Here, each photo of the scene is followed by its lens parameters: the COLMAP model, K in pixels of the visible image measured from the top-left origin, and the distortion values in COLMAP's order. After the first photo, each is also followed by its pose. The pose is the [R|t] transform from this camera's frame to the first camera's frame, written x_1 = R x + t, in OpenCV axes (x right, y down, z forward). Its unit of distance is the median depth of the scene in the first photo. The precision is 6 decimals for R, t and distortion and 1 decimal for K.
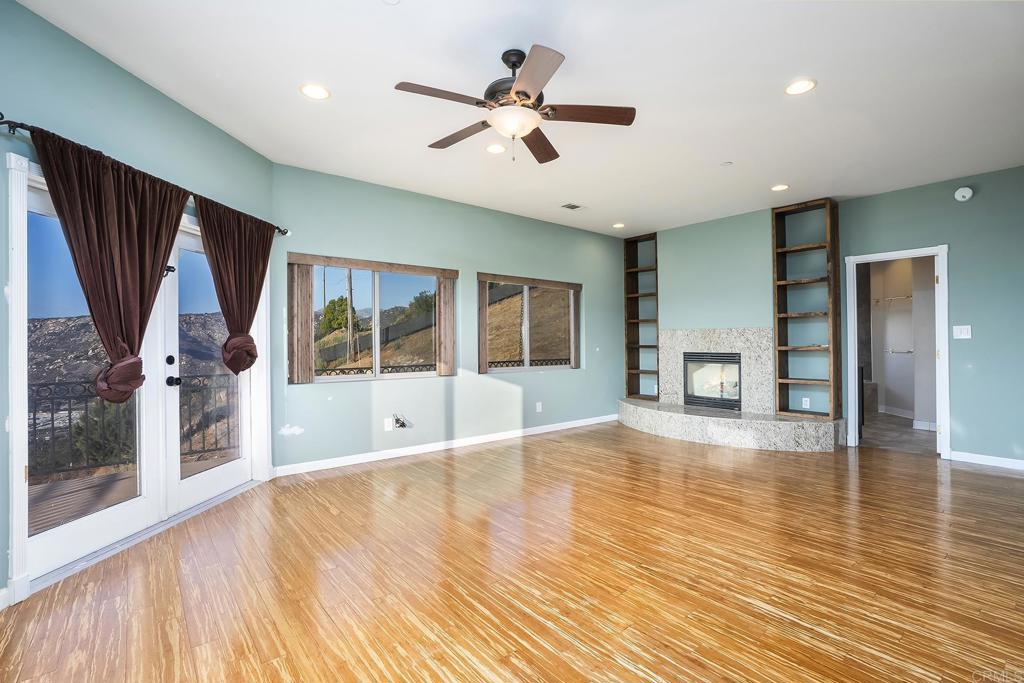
lens RADIAL K [[478.3, 0, 501.5], [0, 478.3, 336.3], [0, 0, 1]] dist [-0.025804, 0.011406]
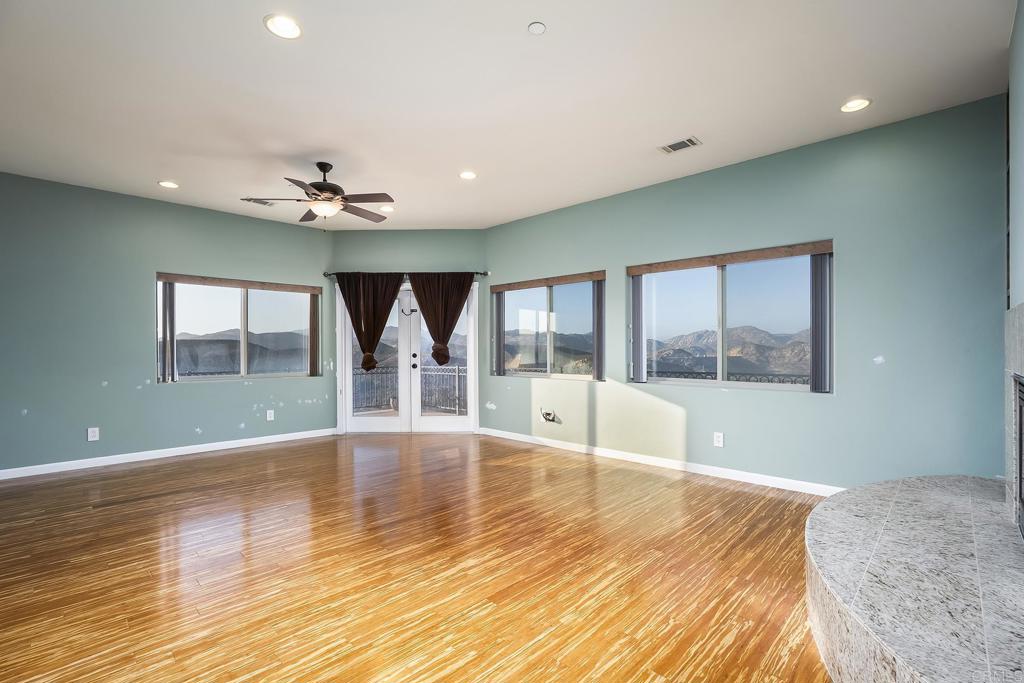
lens RADIAL K [[478.3, 0, 522.2], [0, 478.3, 350.4], [0, 0, 1]] dist [-0.025804, 0.011406]
pose [[0.097964, 0.006395, -0.995169, 1.278668], [0.013547, 0.999878, 0.007759, 0.017456], [0.995098, -0.014241, 0.097866, 1.142155]]
